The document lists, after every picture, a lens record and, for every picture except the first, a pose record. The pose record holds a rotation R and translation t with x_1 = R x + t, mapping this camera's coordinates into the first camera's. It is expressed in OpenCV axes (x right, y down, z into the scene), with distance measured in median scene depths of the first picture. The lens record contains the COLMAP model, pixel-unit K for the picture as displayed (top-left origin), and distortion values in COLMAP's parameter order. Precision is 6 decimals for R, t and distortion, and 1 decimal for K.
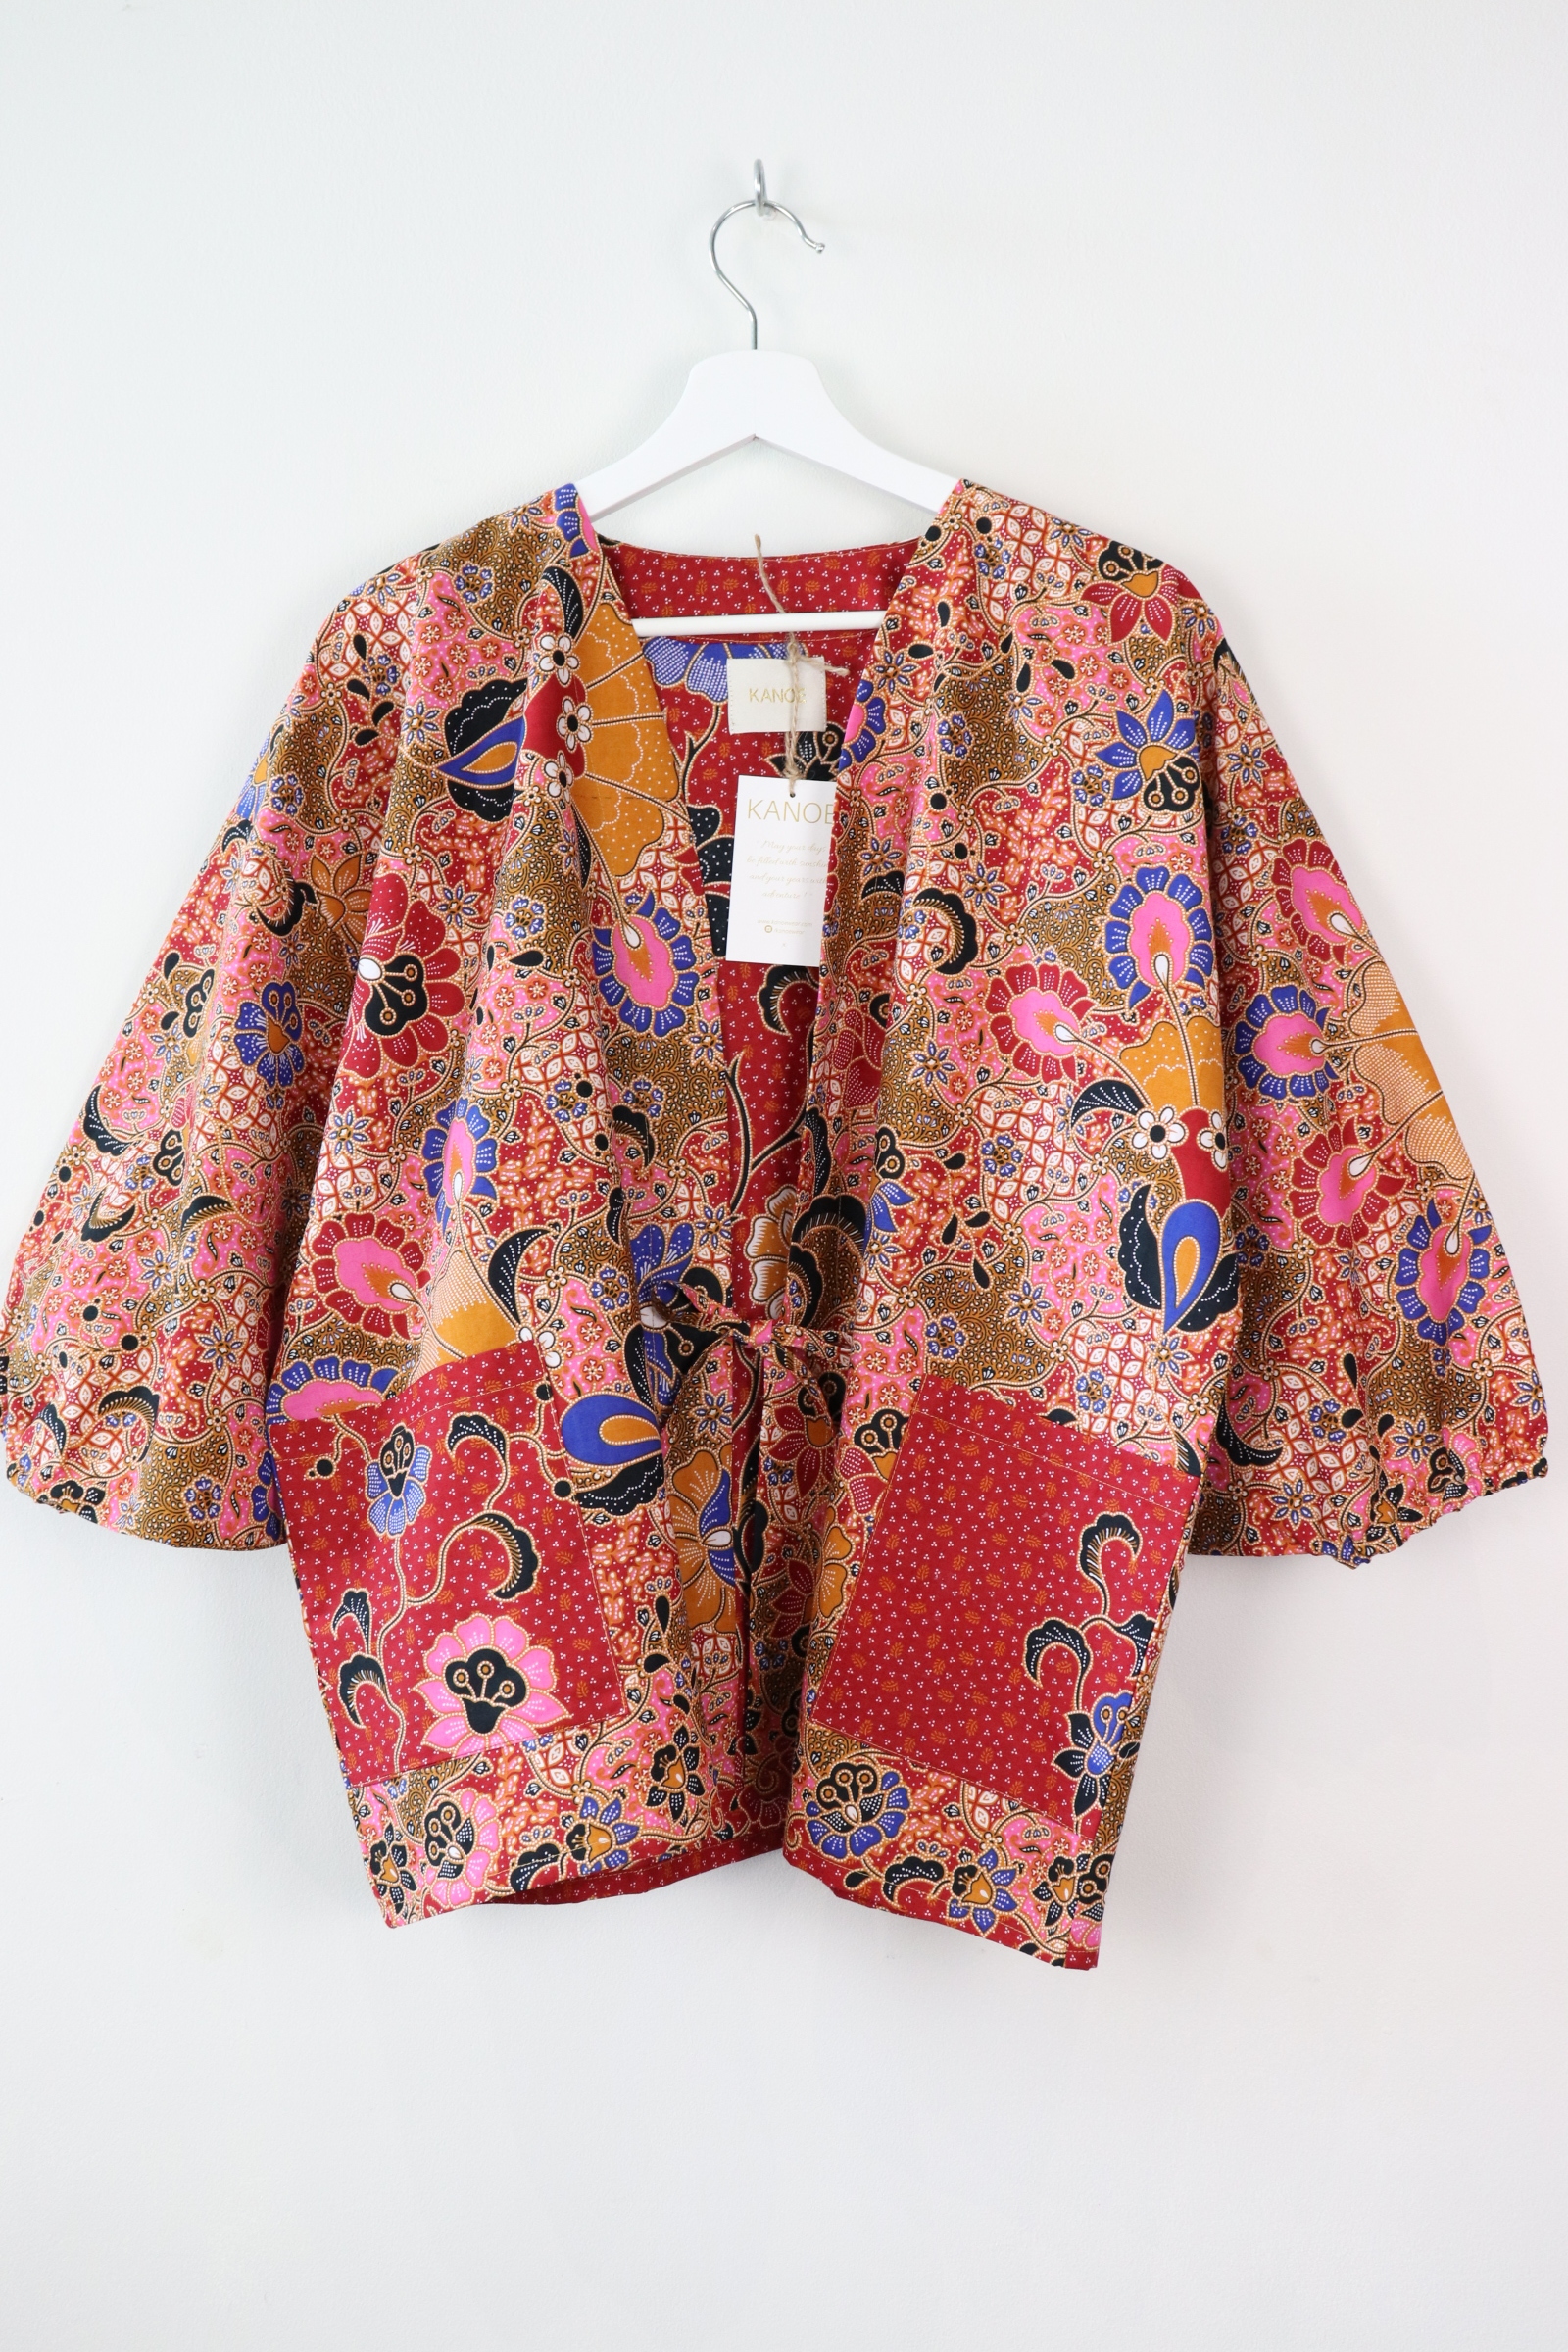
lens RADIAL K [[2529.2, 0, 784.0], [0, 2529.2, 1176.0], [0, 0, 1]] dist [-0.092223, 0.197160]
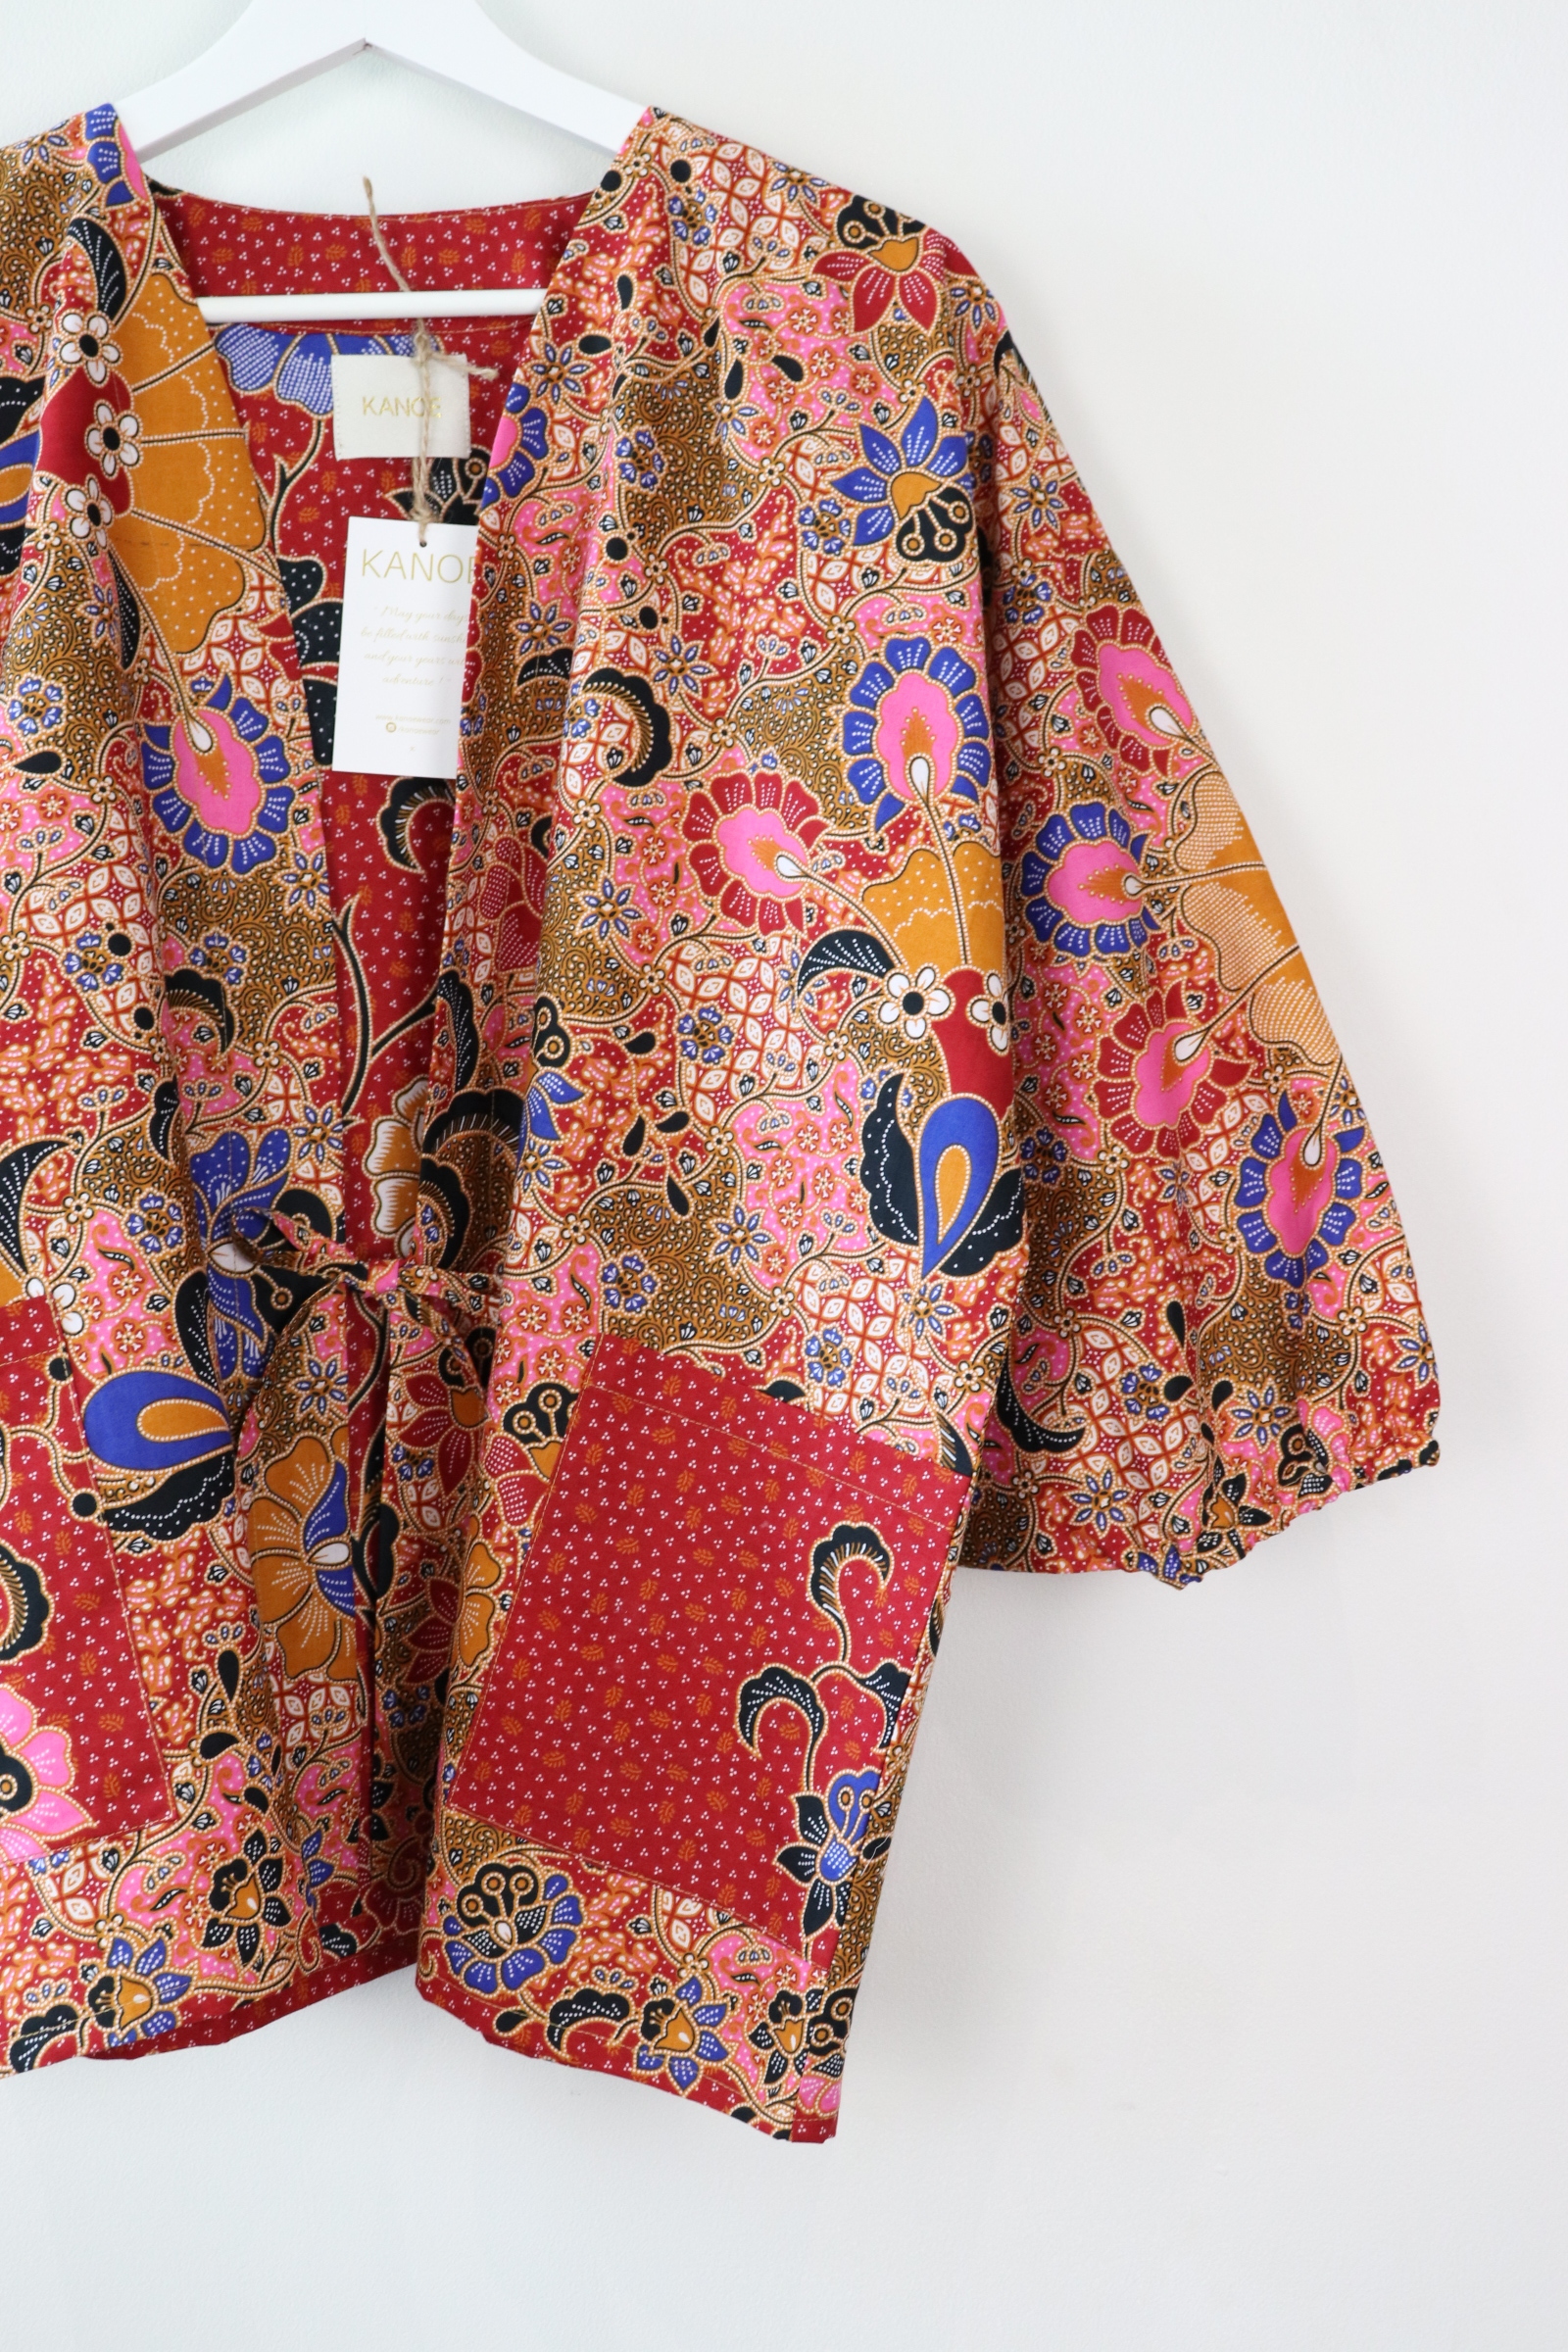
lens RADIAL K [[2529.2, 0, 784.0], [0, 2529.2, 1176.0], [0, 0, 1]] dist [-0.092223, 0.197160]
pose [[0.997509, -0.007720, 0.070117, 0.057879], [0.004506, 0.998937, 0.045869, -0.000684], [-0.070397, -0.045438, 0.996484, 0.268809]]
